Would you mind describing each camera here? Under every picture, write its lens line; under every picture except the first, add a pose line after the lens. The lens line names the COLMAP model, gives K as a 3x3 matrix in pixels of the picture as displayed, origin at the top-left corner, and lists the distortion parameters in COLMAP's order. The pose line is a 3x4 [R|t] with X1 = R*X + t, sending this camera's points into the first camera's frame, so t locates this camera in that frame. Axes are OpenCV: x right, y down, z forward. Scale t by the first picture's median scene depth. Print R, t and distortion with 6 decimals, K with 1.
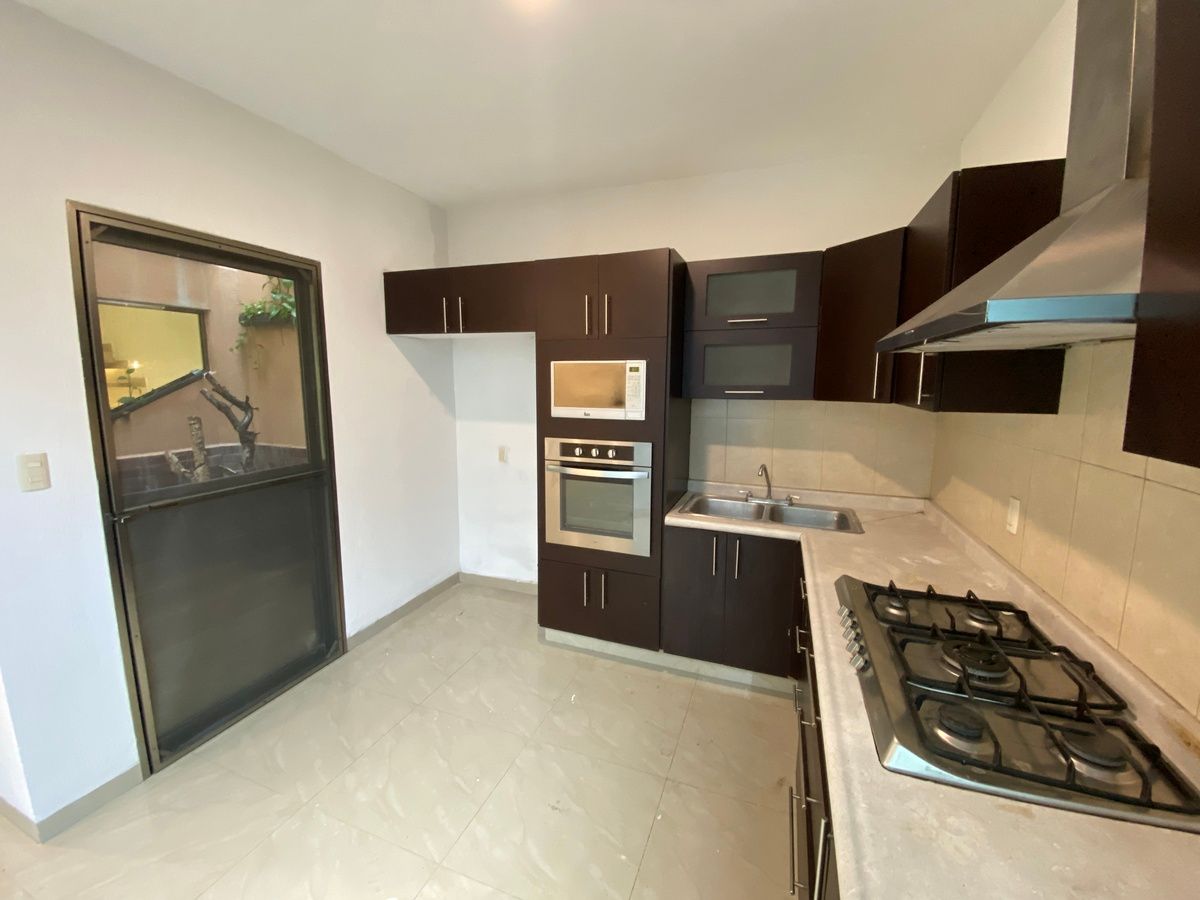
lens RADIAL K [[484.5, 0, 600.4], [0, 484.5, 441.7], [0, 0, 1]] dist [0.038522, -0.033304]
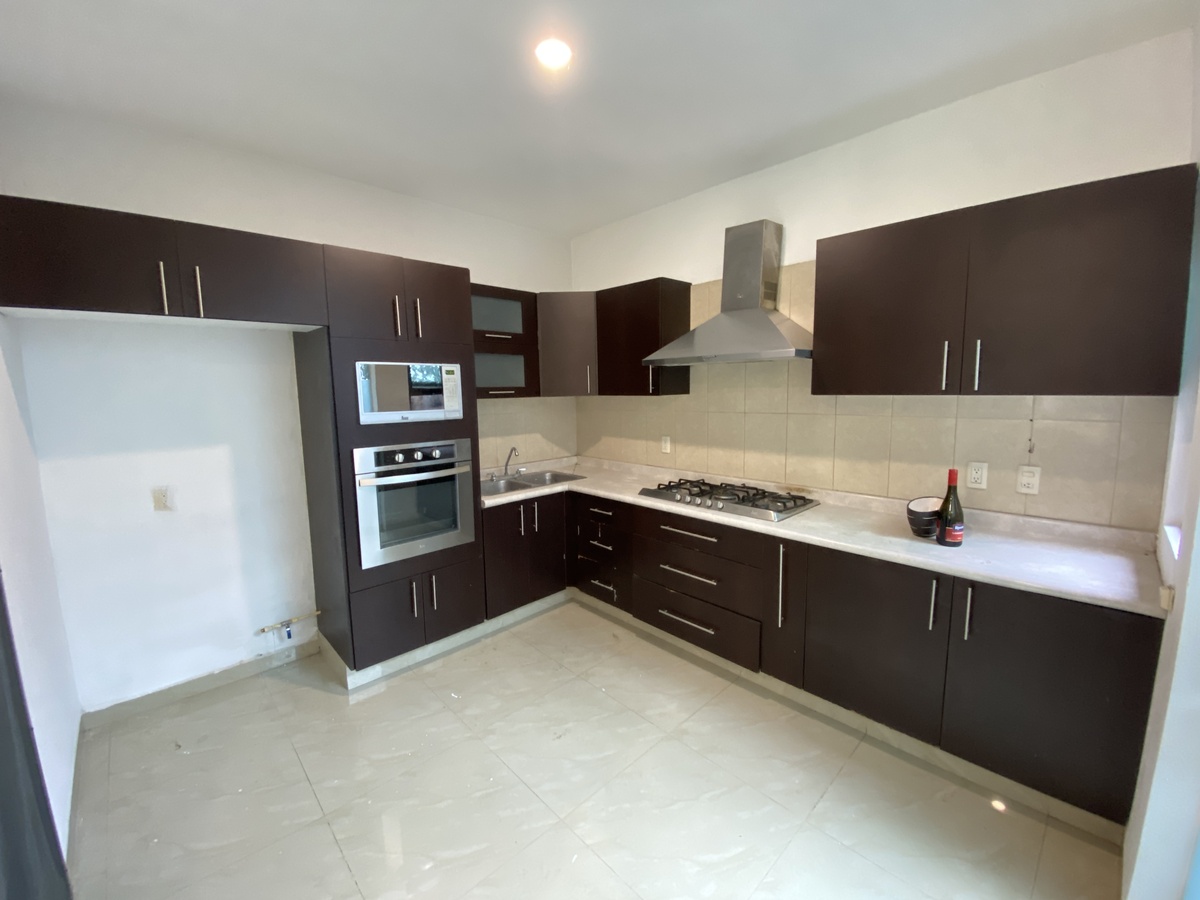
lens RADIAL K [[484.5, 0, 600.4], [0, 484.5, 441.7], [0, 0, 1]] dist [0.038522, -0.033304]
pose [[0.431301, -0.116190, 0.894695, -0.737329], [0.134419, 0.988880, 0.063623, -0.019232], [-0.892139, 0.092823, 0.442123, 0.224066]]
